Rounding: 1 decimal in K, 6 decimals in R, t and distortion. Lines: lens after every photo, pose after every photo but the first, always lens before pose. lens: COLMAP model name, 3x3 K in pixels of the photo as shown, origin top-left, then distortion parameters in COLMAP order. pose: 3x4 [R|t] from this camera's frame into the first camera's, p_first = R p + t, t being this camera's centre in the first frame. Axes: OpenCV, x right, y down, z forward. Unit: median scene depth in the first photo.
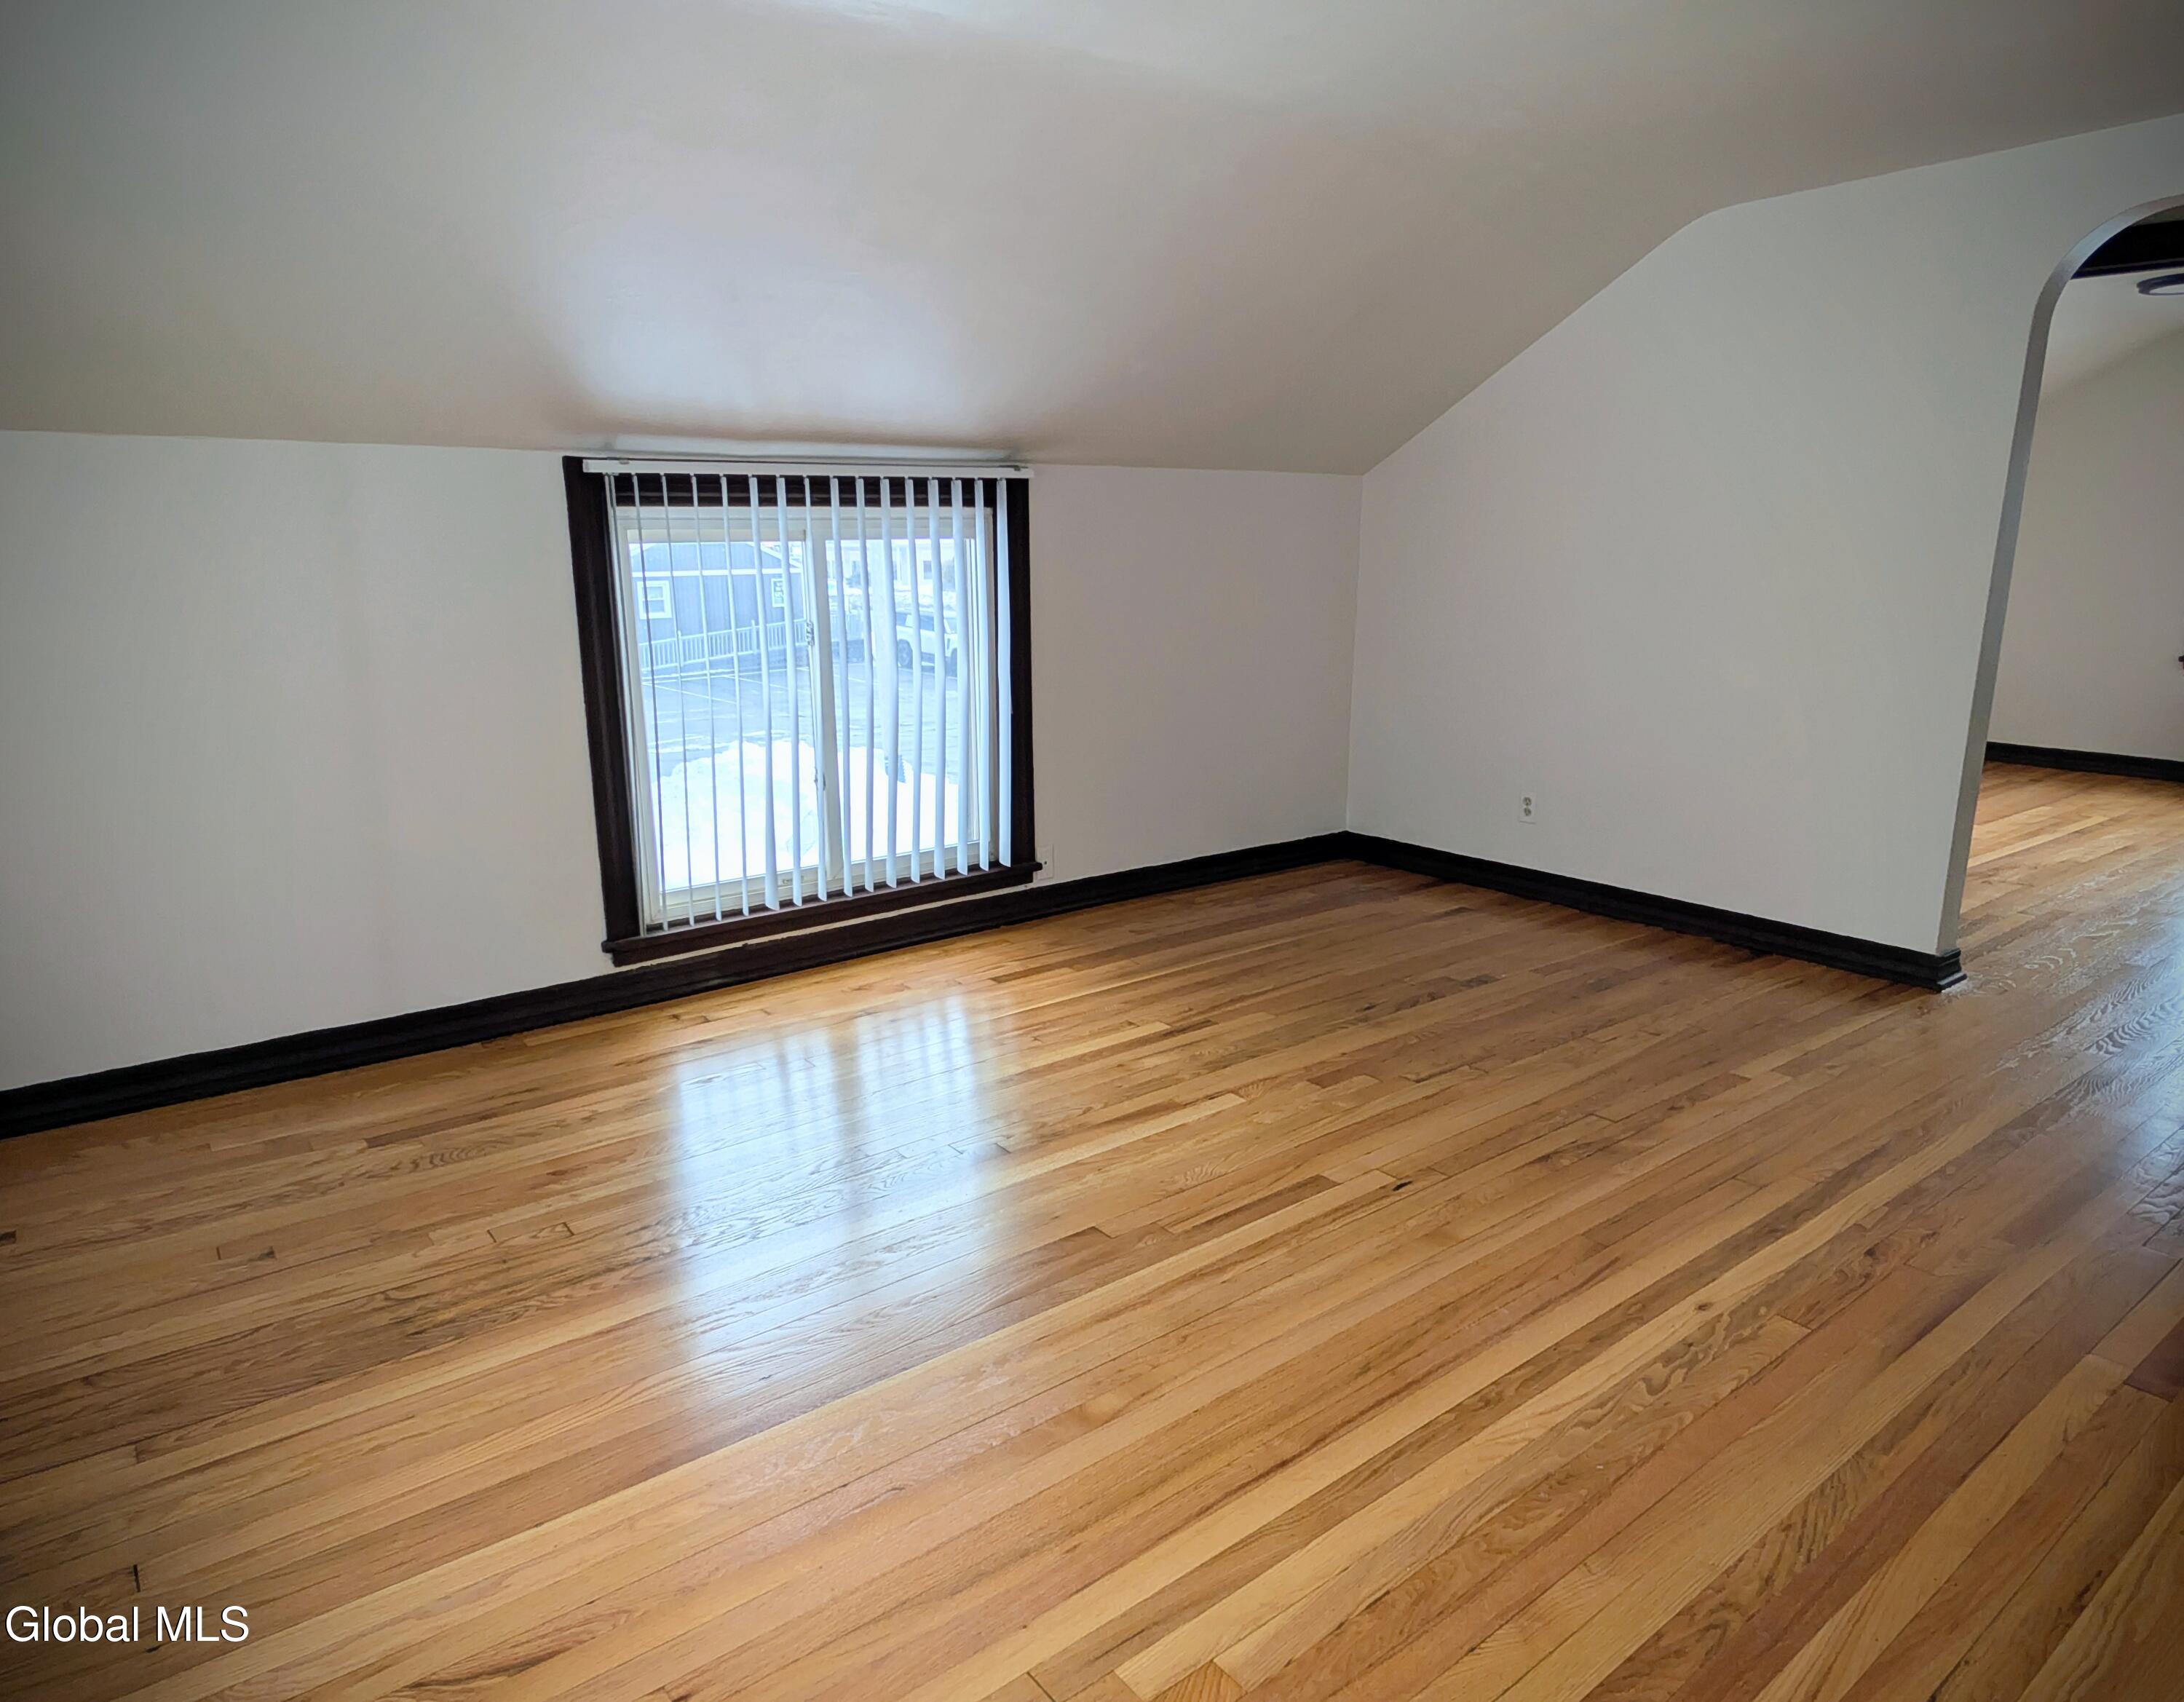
lens RADIAL K [[1314.1, 0, 1092.0], [0, 1314.1, 851.0], [0, 0, 1]] dist [0.000839, 0.001008]
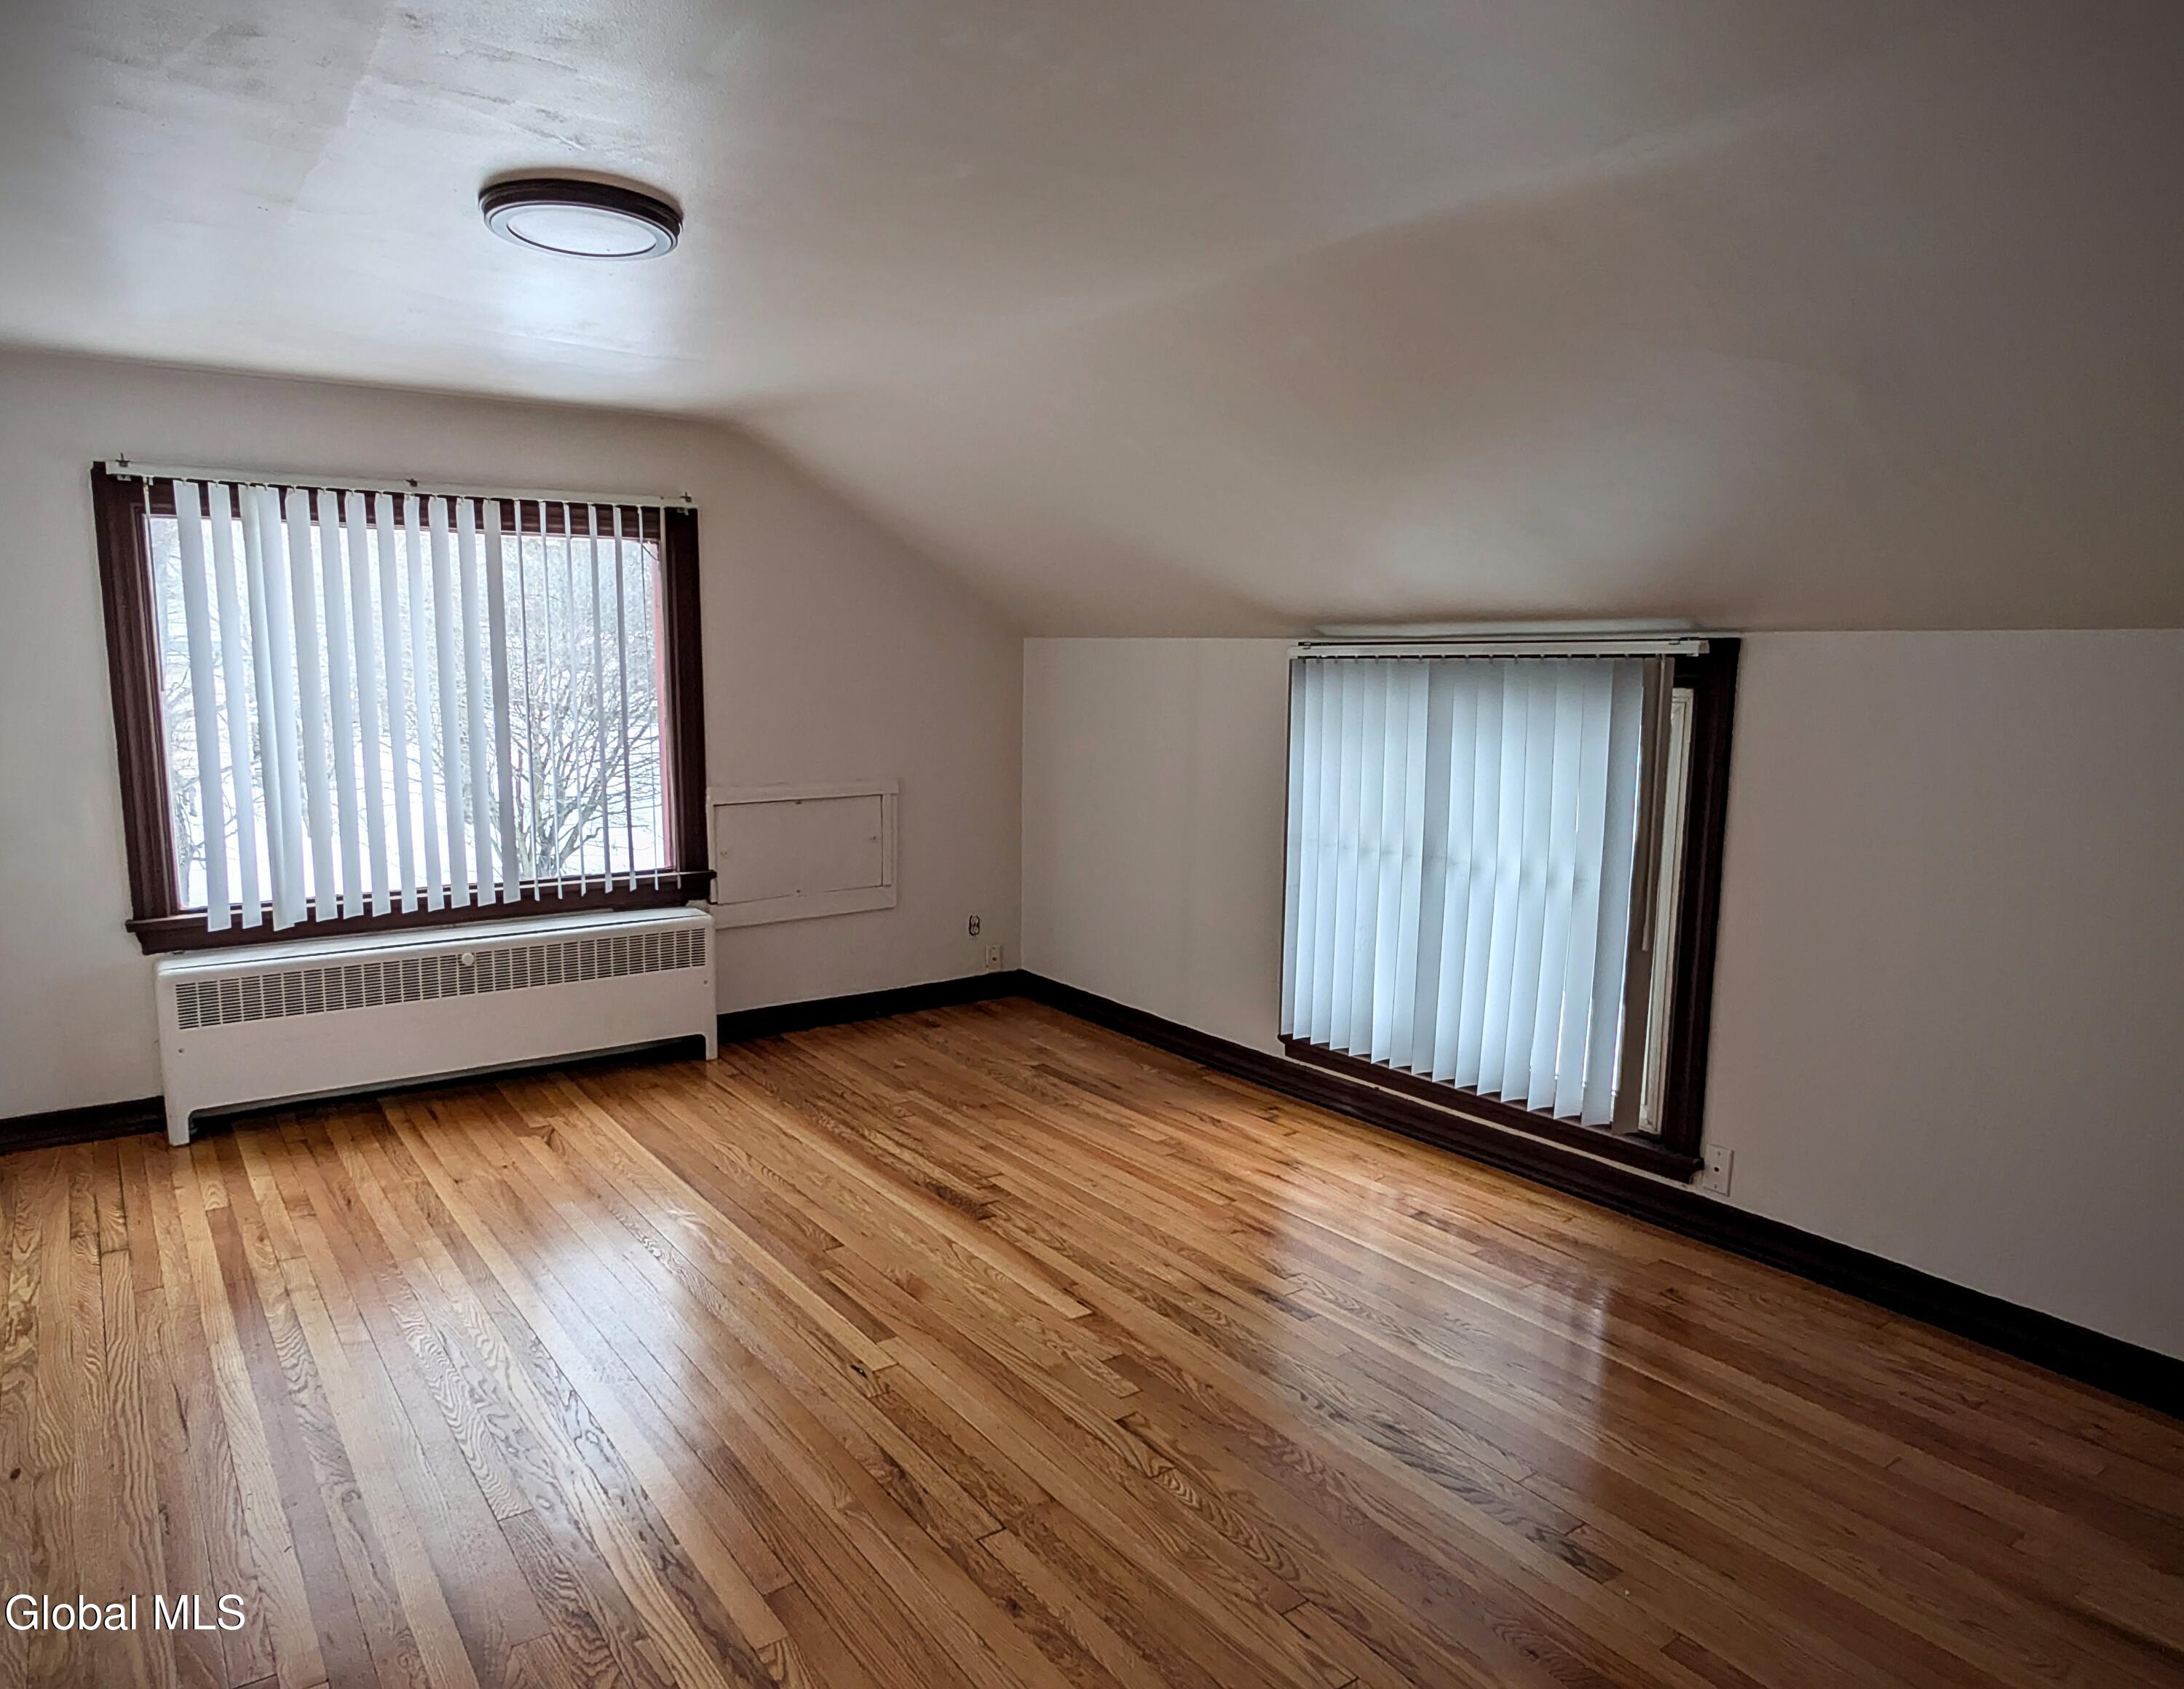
lens RADIAL K [[1468.0, 0, 1092.0], [0, 1468.0, 844.5], [0, 0, 1]] dist [-0.000265, -0.001470]
pose [[-0.039777, 0.141866, -0.989086, 1.045726], [-0.231193, 0.961702, 0.147236, -0.281344], [0.972094, 0.234527, -0.005455, 0.872464]]
